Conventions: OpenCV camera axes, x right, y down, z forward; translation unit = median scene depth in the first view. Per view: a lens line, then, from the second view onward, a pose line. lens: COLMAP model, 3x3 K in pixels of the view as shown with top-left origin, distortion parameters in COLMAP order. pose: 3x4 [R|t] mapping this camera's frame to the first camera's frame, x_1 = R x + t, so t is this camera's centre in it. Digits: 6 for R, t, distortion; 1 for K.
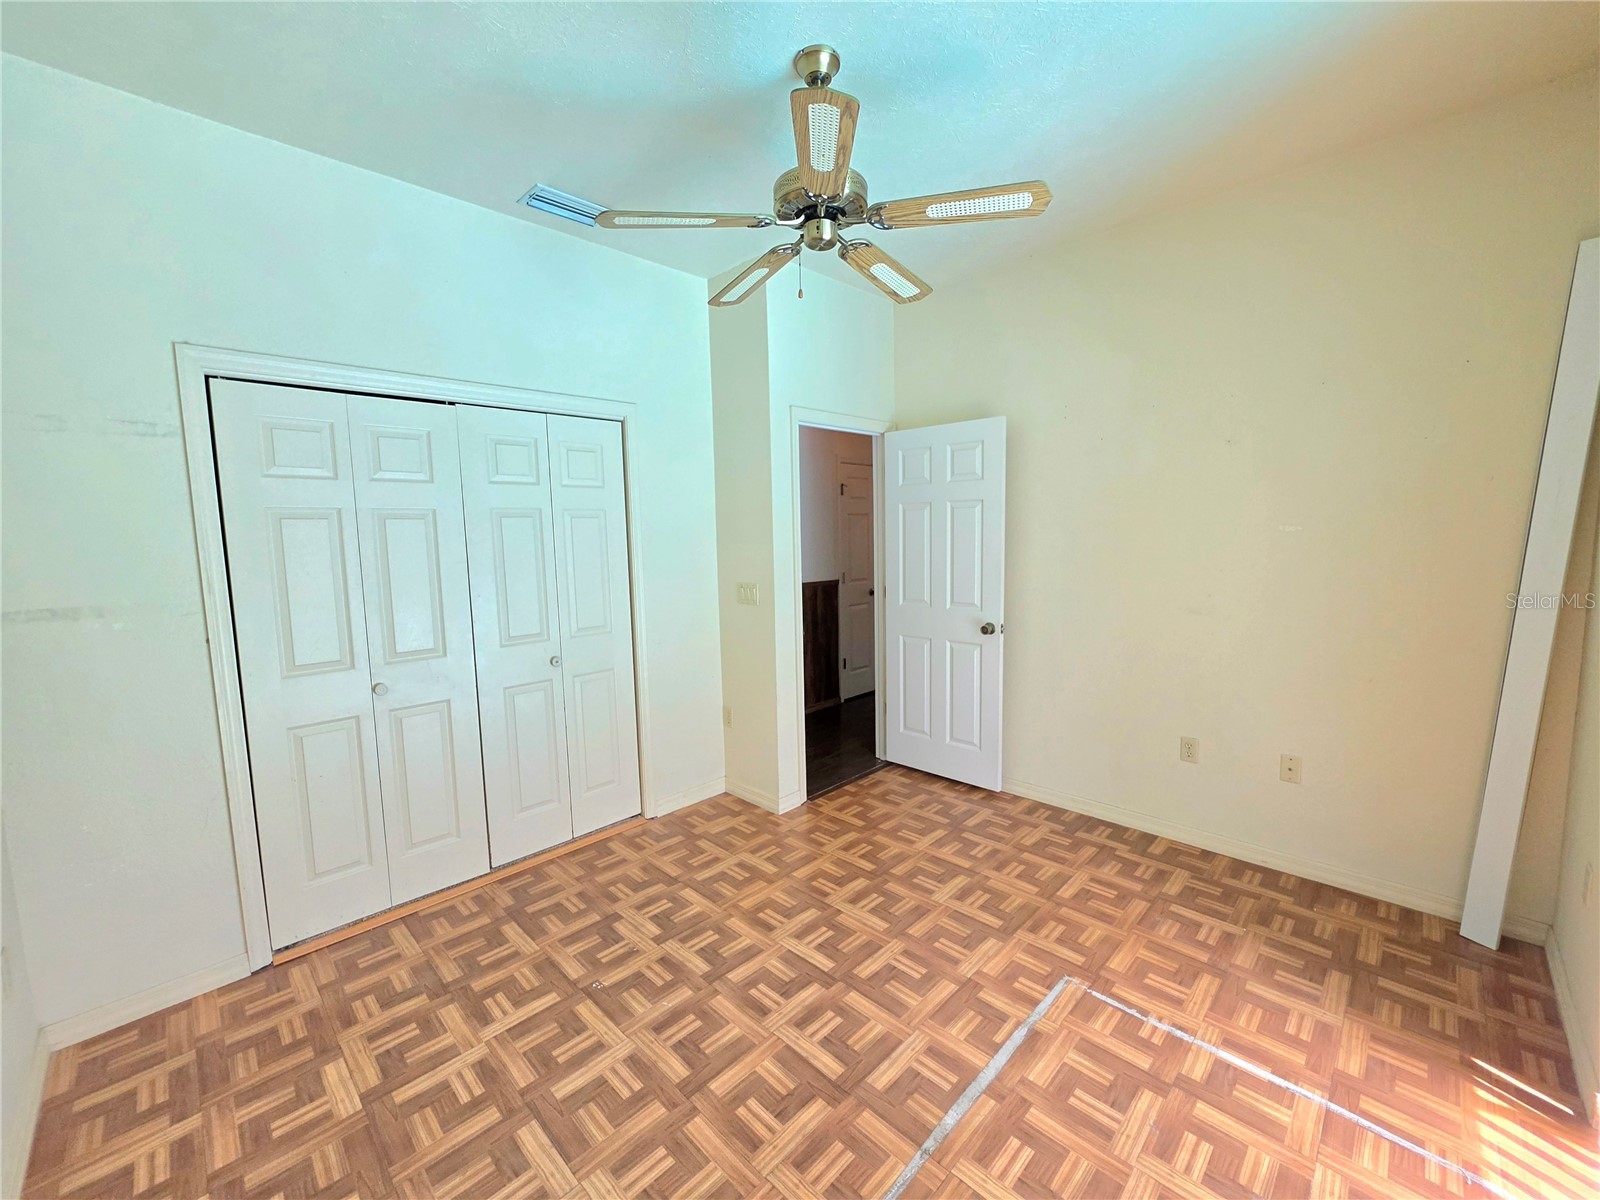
lens RADIAL K [[646.8, 0, 800.0], [0, 646.8, 600.0], [0, 0, 1]] dist [-0.002296, 0.000120]
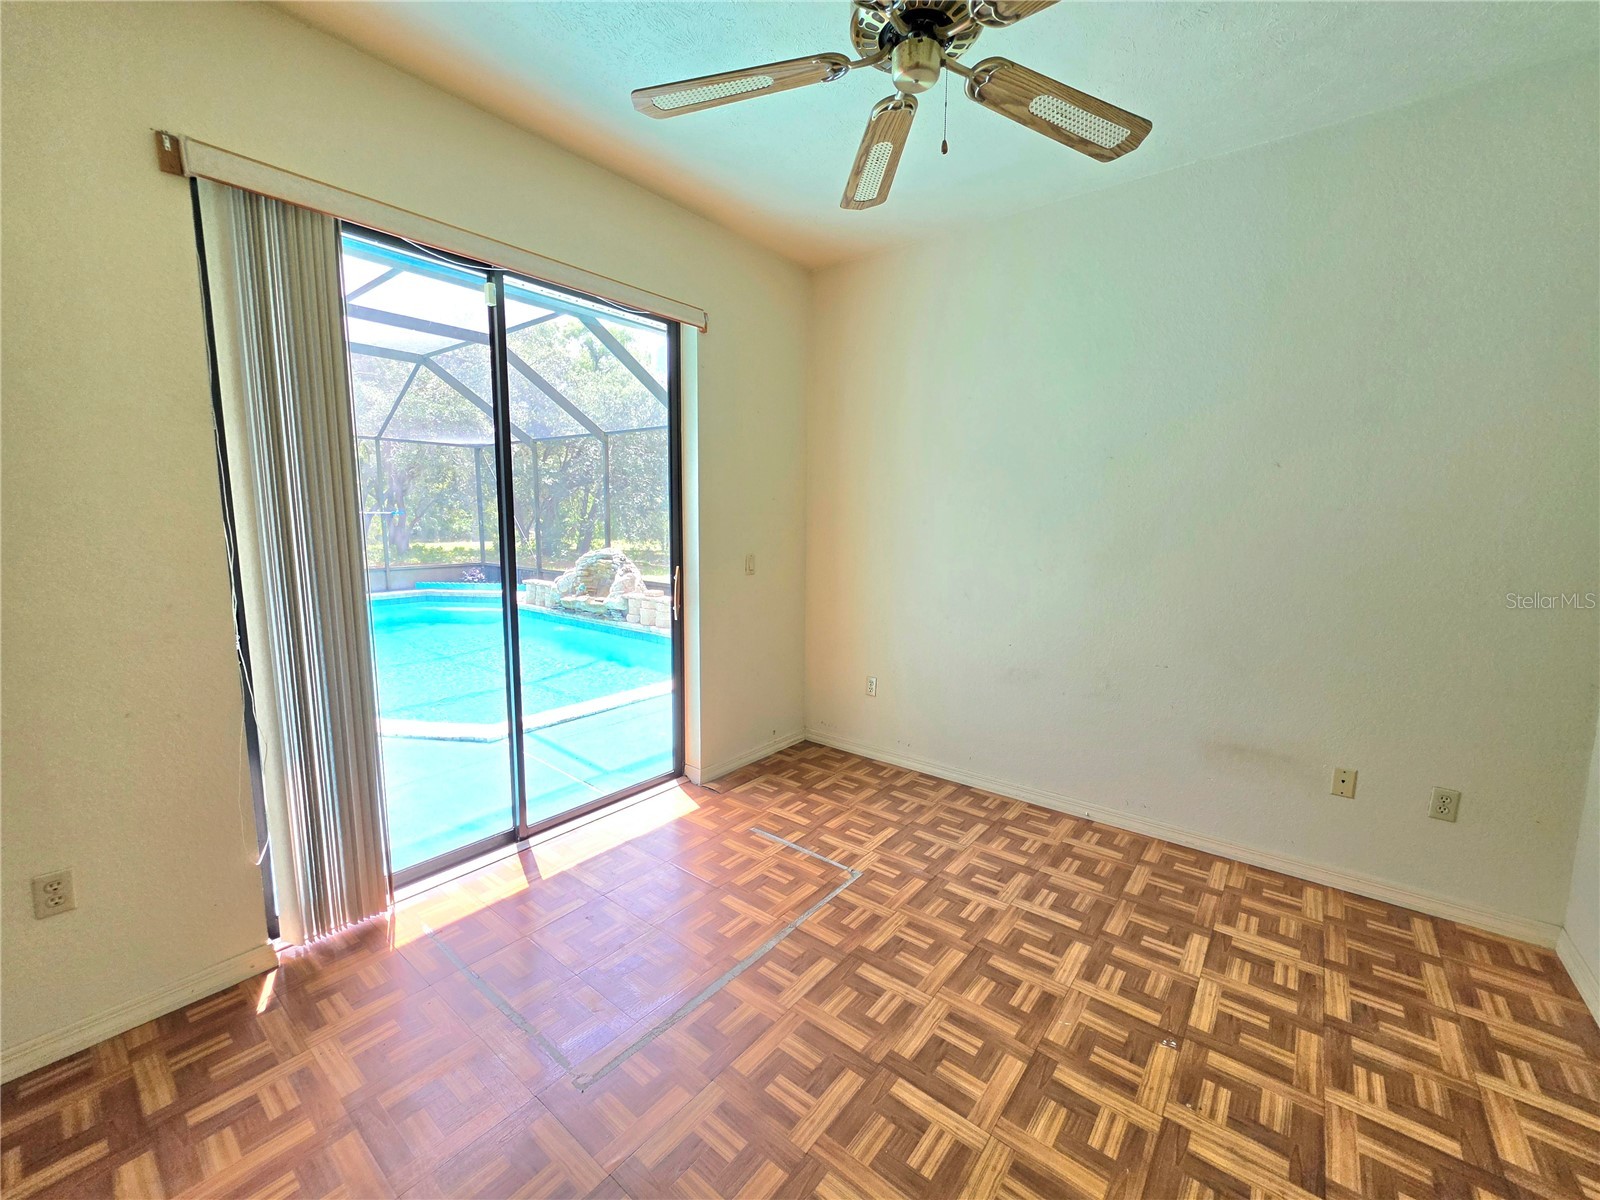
lens RADIAL K [[636.3, 0, 806.6], [0, 636.3, 601.8], [0, 0, 1]] dist [-0.000805, -0.000009]
pose [[-0.993350, 0.029864, -0.111198, 0.220423], [0.001803, 0.969691, 0.244328, -0.147107], [0.115124, 0.242503, -0.963296, 1.614221]]
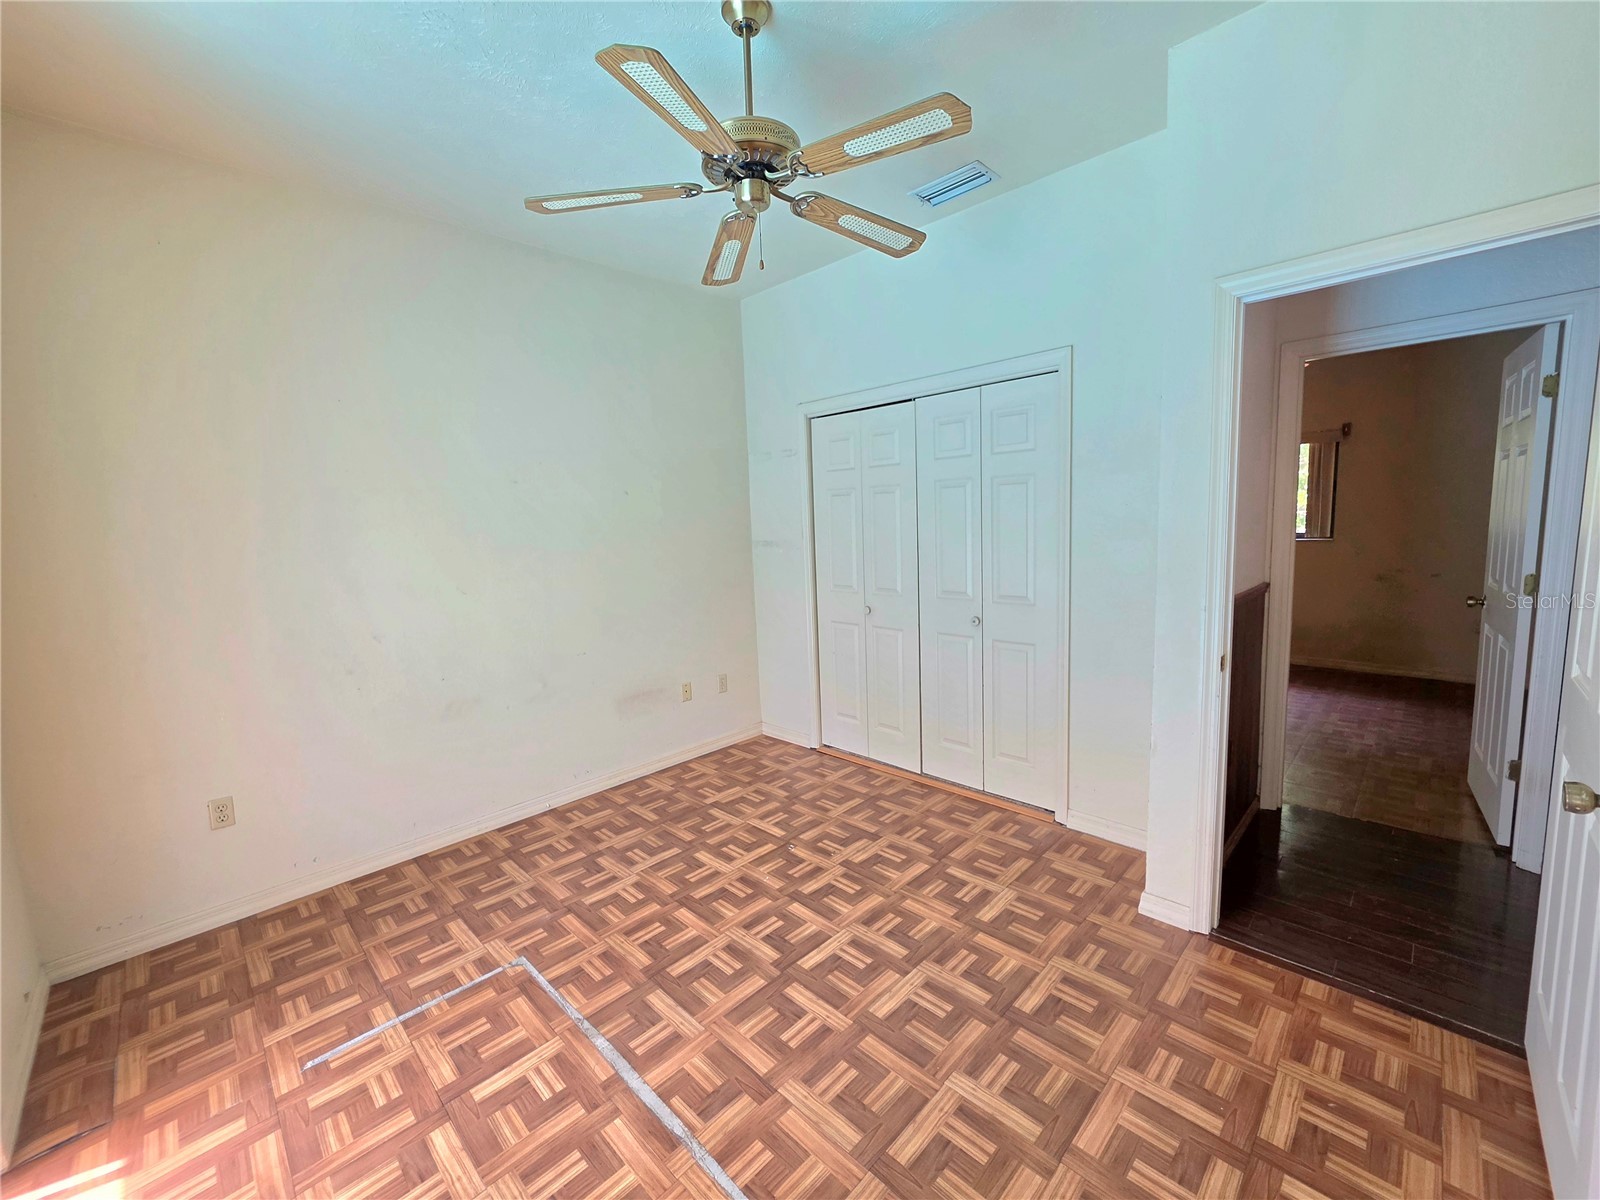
lens RADIAL K [[646.8, 0, 800.0], [0, 646.8, 600.0], [0, 0, 1]] dist [-0.002296, 0.000120]
pose [[-0.006291, 0.149732, -0.988707, 0.943146], [-0.066190, 0.986496, 0.149818, -0.108891], [0.997787, 0.066385, 0.003705, 0.995474]]
